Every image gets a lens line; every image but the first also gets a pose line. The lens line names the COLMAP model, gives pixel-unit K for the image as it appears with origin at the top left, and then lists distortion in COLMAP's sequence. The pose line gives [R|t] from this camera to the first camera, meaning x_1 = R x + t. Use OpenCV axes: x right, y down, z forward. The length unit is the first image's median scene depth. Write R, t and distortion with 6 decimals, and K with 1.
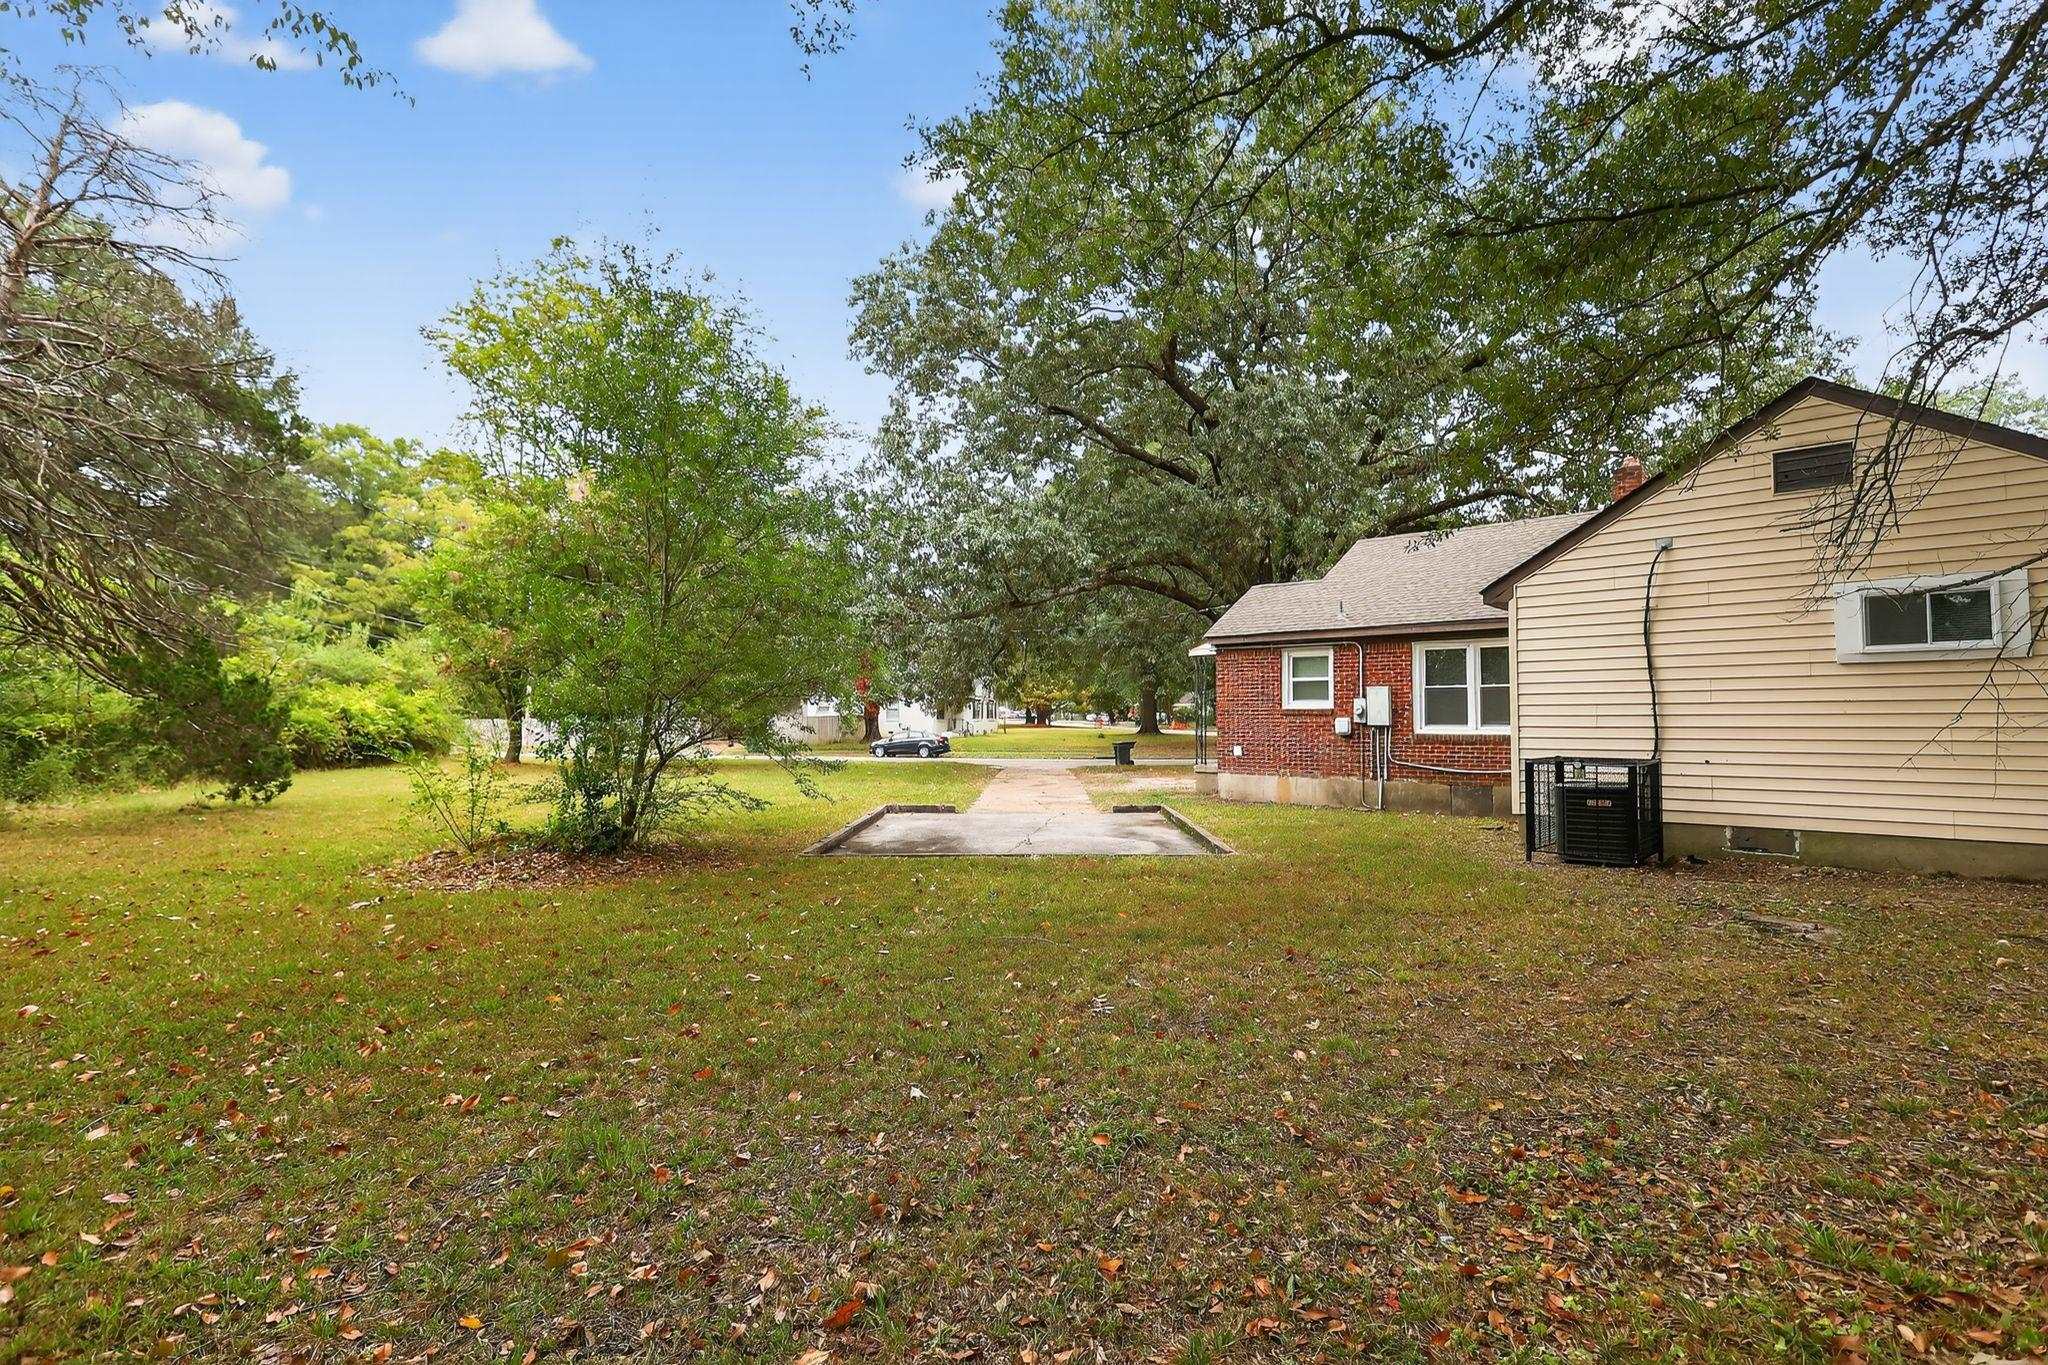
lens RADIAL K [[975.5, 0, 1013.1], [0, 975.5, 691.5], [0, 0, 1]] dist [0.004106, -0.000034]
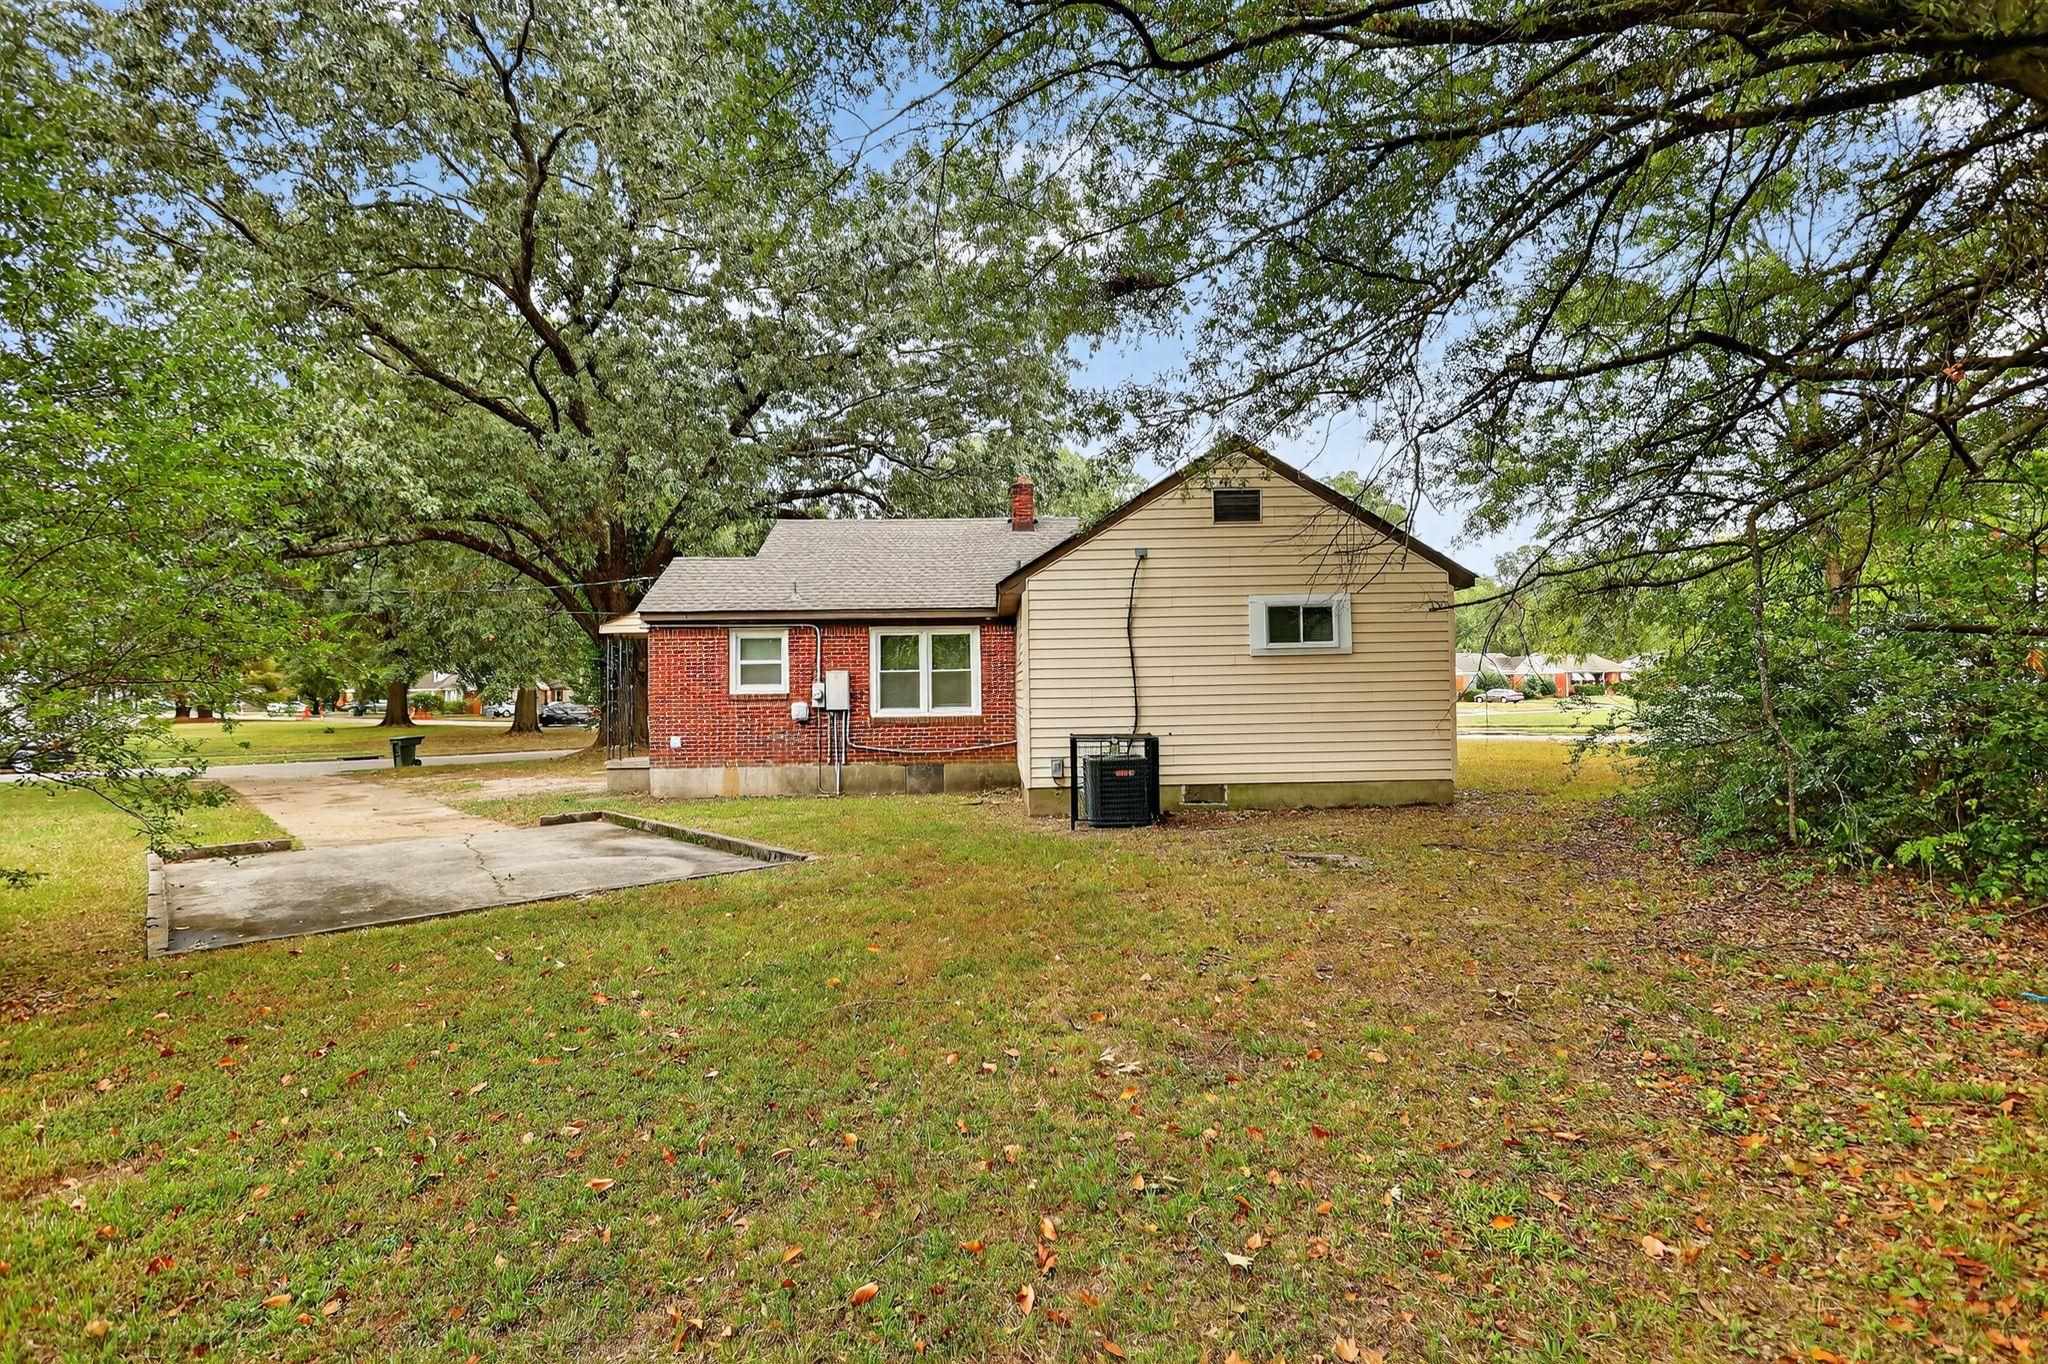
lens RADIAL K [[975.5, 0, 1037.0], [0, 975.5, 679.3], [0, 0, 1]] dist [0.004106, -0.000034]
pose [[0.719278, -0.000453, 0.694722, -0.168117], [-0.002965, 0.999989, 0.003722, -0.000586], [-0.694716, -0.004737, 0.719269, 0.148825]]
